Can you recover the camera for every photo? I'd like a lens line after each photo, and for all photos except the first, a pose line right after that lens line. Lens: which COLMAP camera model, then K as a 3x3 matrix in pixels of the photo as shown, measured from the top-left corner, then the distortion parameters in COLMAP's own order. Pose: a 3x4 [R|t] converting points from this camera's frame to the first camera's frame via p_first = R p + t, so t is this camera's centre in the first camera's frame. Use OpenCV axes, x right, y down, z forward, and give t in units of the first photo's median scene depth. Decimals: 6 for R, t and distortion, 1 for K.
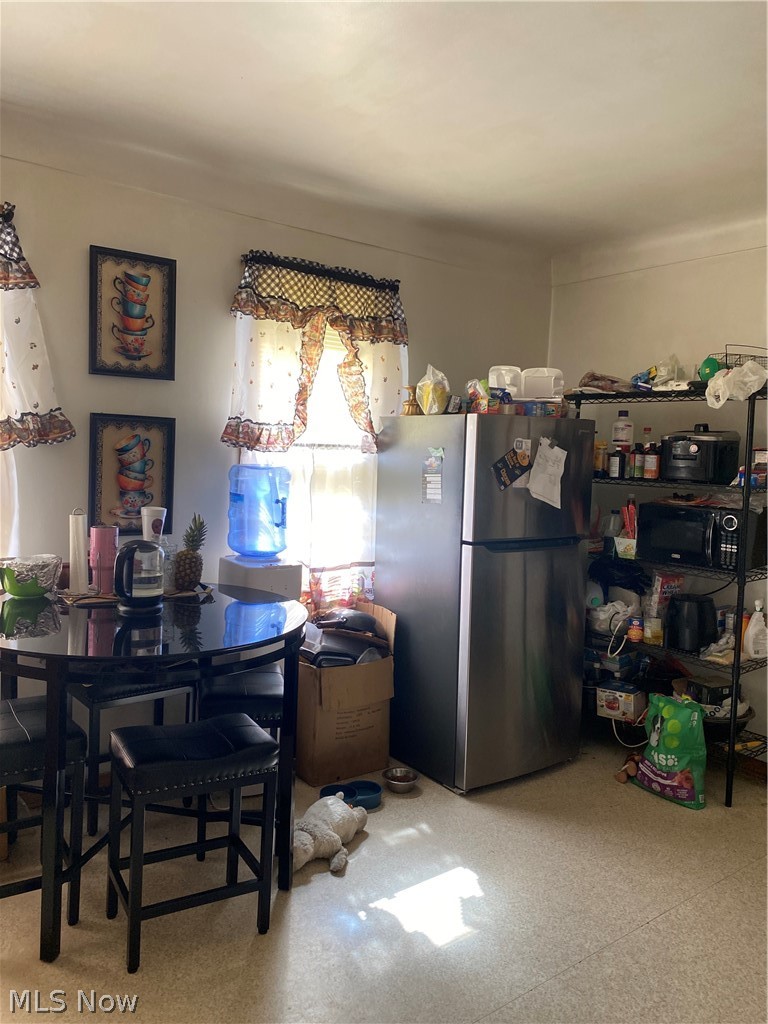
lens RADIAL K [[790.8, 0, 384.0], [0, 790.8, 512.0], [0, 0, 1]] dist [0.071411, -0.062321]
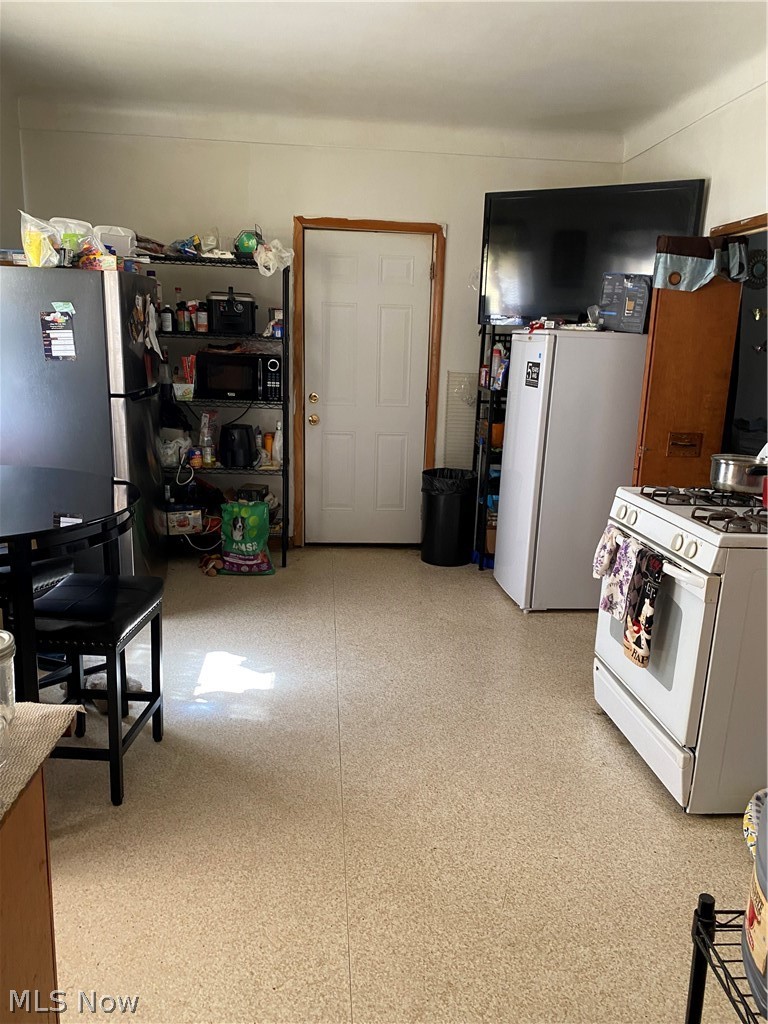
lens RADIAL K [[790.8, 0, 384.0], [0, 790.8, 512.0], [0, 0, 1]] dist [0.071411, -0.062321]
pose [[0.548053, -0.201664, 0.811770, -0.570371], [0.052524, 0.976883, 0.207222, -0.011332], [-0.834793, -0.070932, 0.545975, 0.087509]]
